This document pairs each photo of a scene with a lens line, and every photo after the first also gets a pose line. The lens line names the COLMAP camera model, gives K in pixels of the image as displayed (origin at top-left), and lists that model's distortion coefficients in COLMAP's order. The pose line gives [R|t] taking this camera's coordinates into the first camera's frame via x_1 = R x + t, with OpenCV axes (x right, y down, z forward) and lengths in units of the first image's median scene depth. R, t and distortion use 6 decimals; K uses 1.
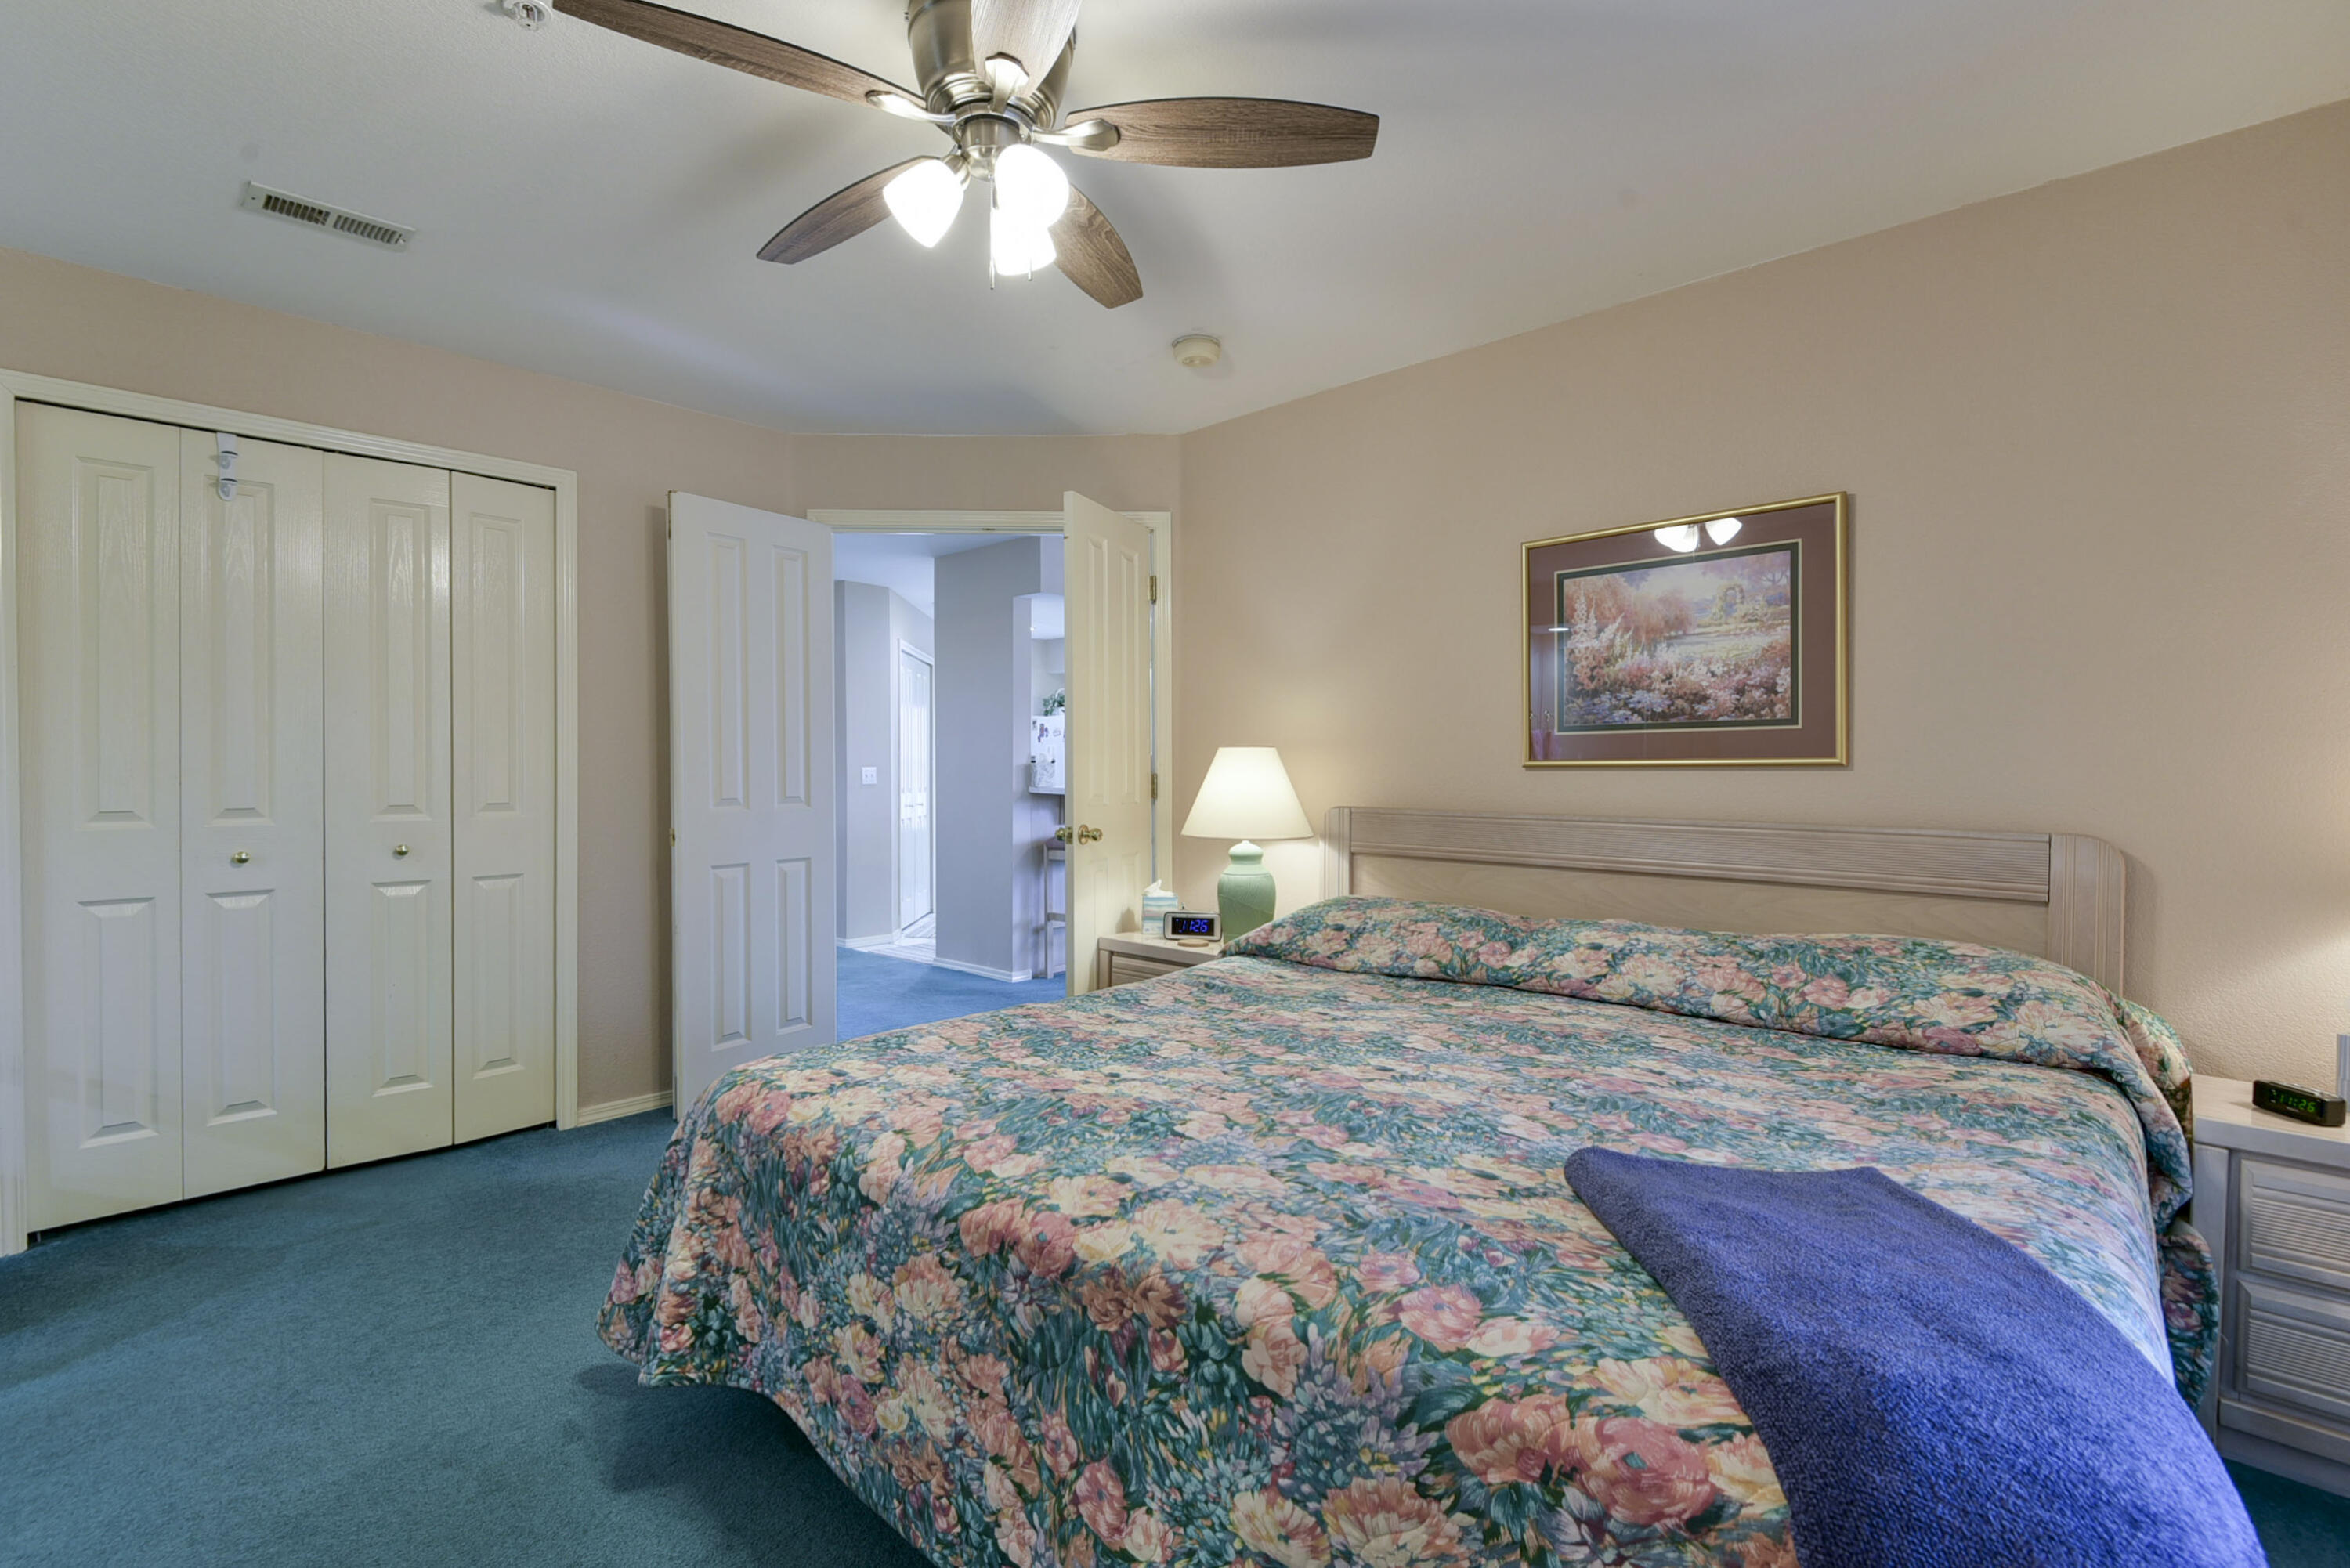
lens RADIAL K [[1095.1, 0, 1182.4], [0, 1095.1, 757.7], [0, 0, 1]] dist [0.000450, -0.000442]
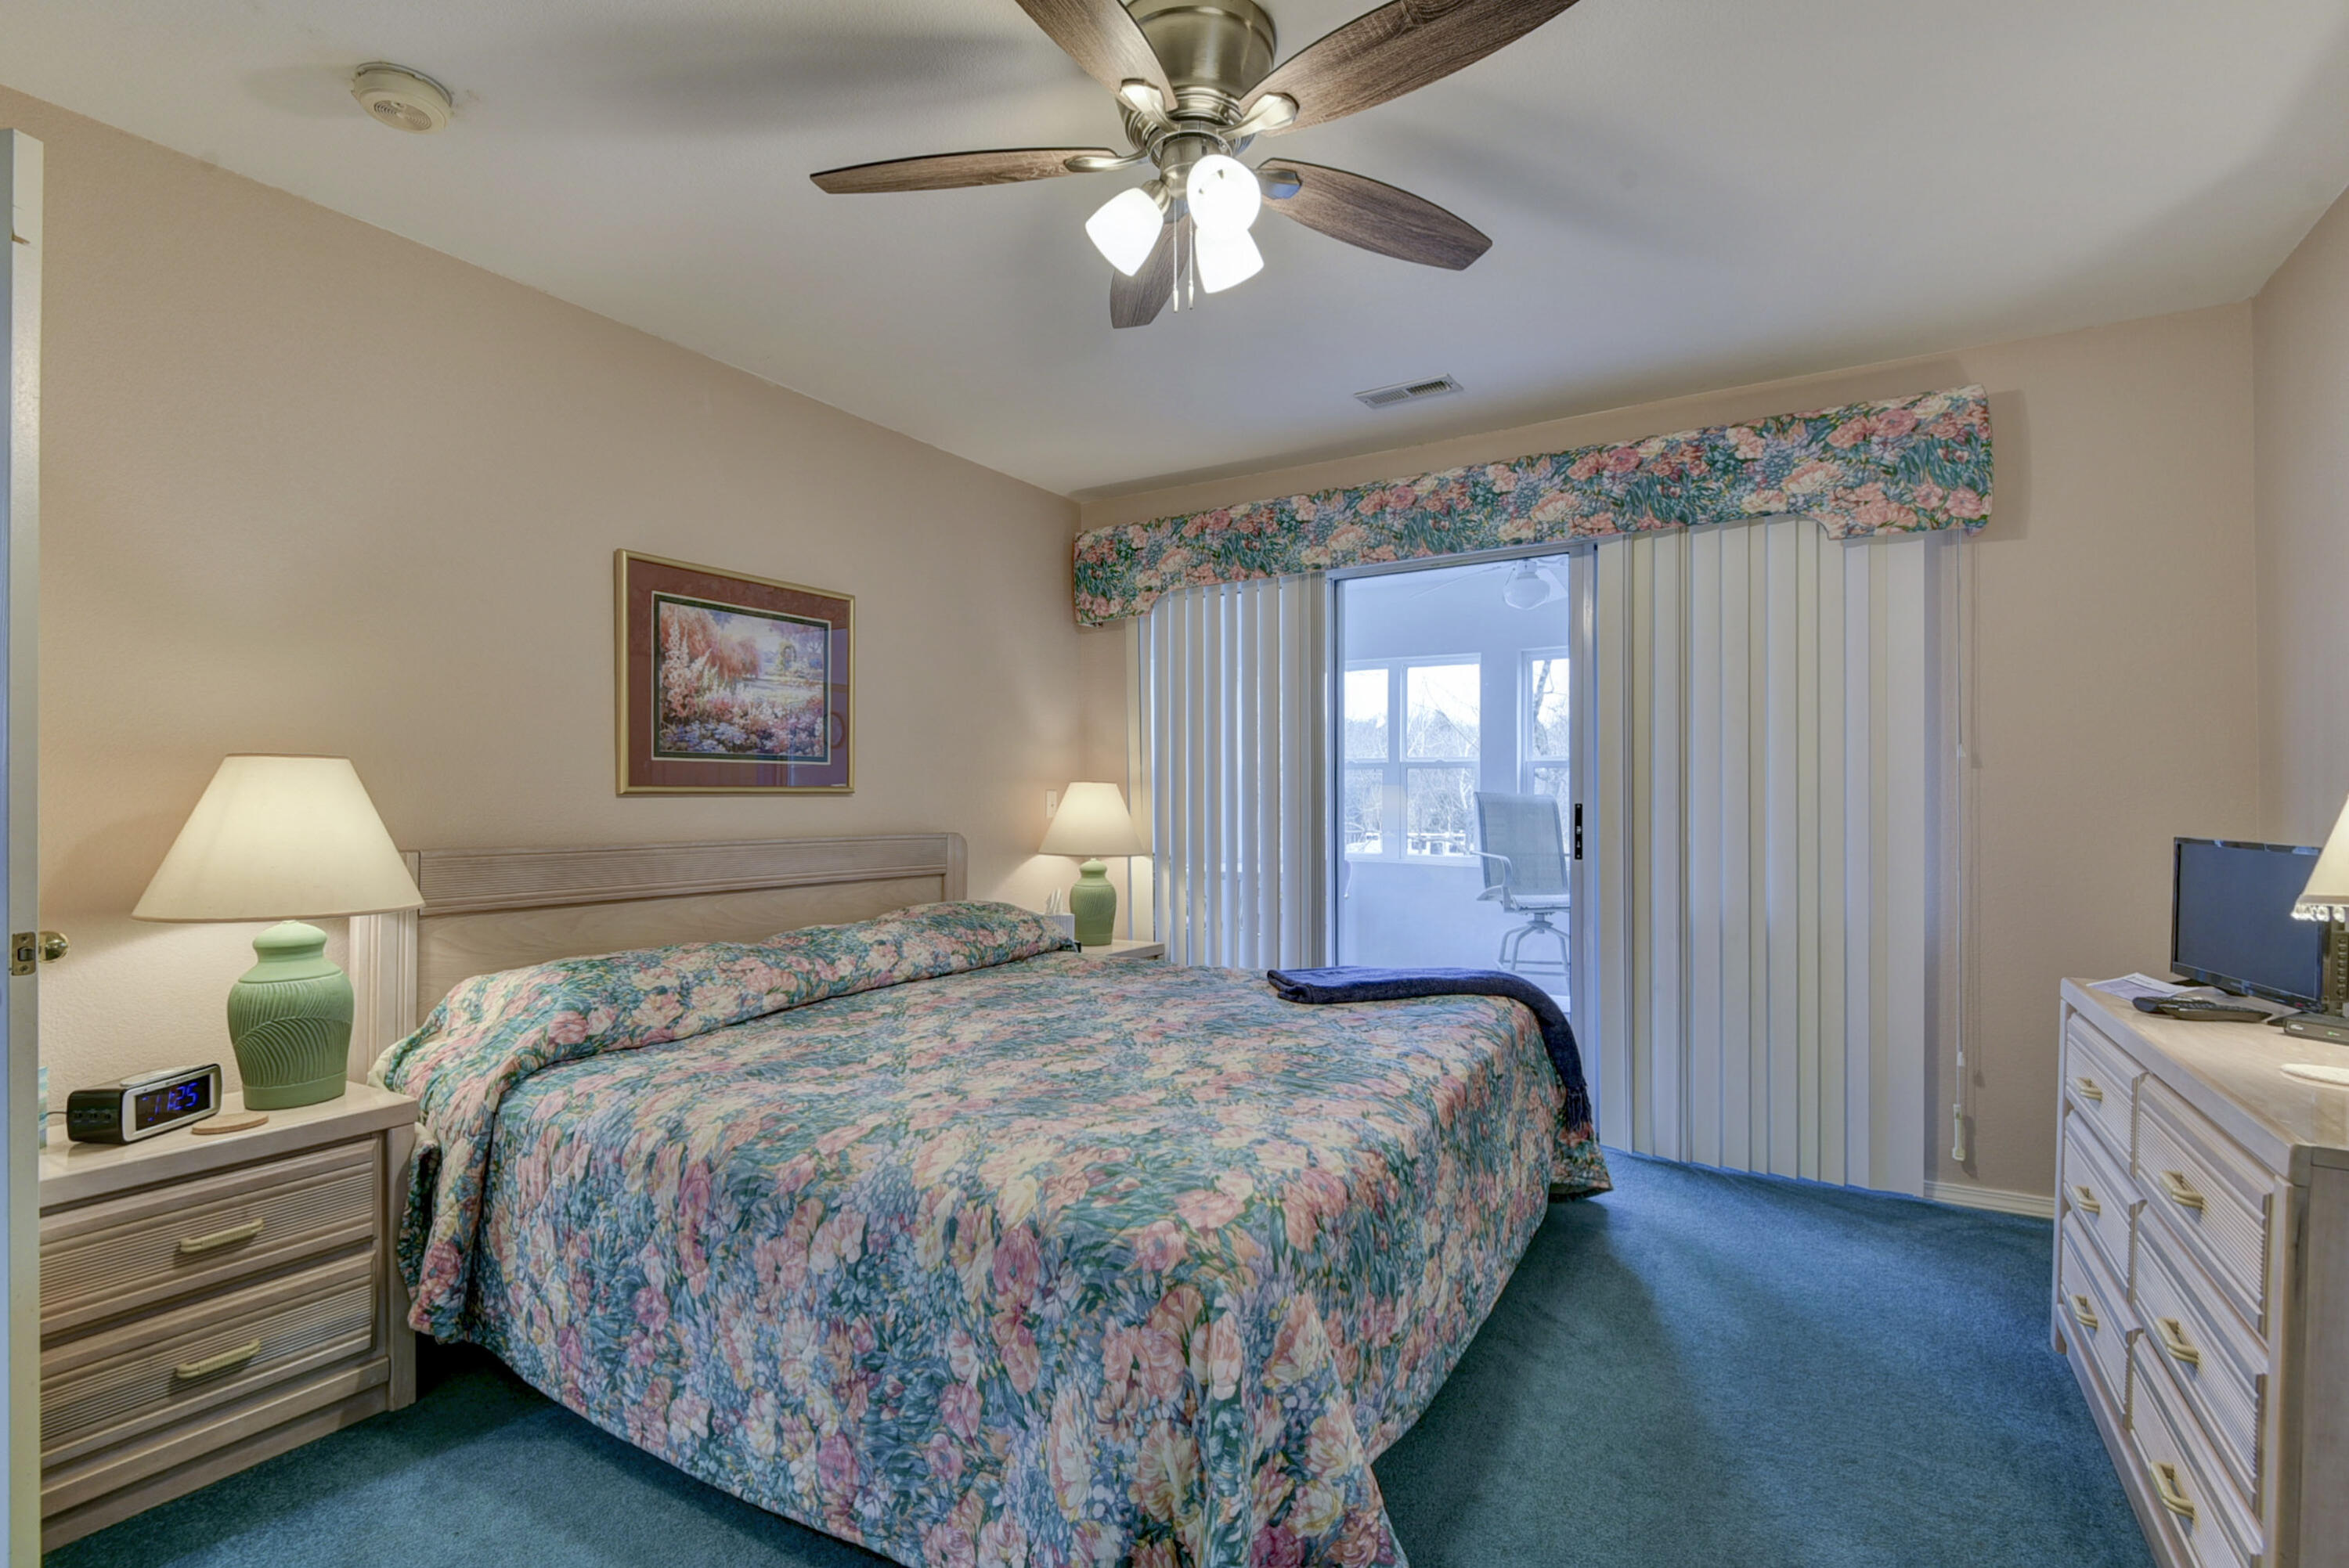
lens RADIAL K [[1124.6, 0, 1138.4], [0, 1124.6, 776.0], [0, 0, 1]] dist [0.112631, -0.000359]
pose [[-0.206956, 0.016981, 0.978203, -0.791473], [-0.011836, 0.999733, -0.019858, 0.008673], [-0.978279, -0.015688, -0.206699, 0.854173]]
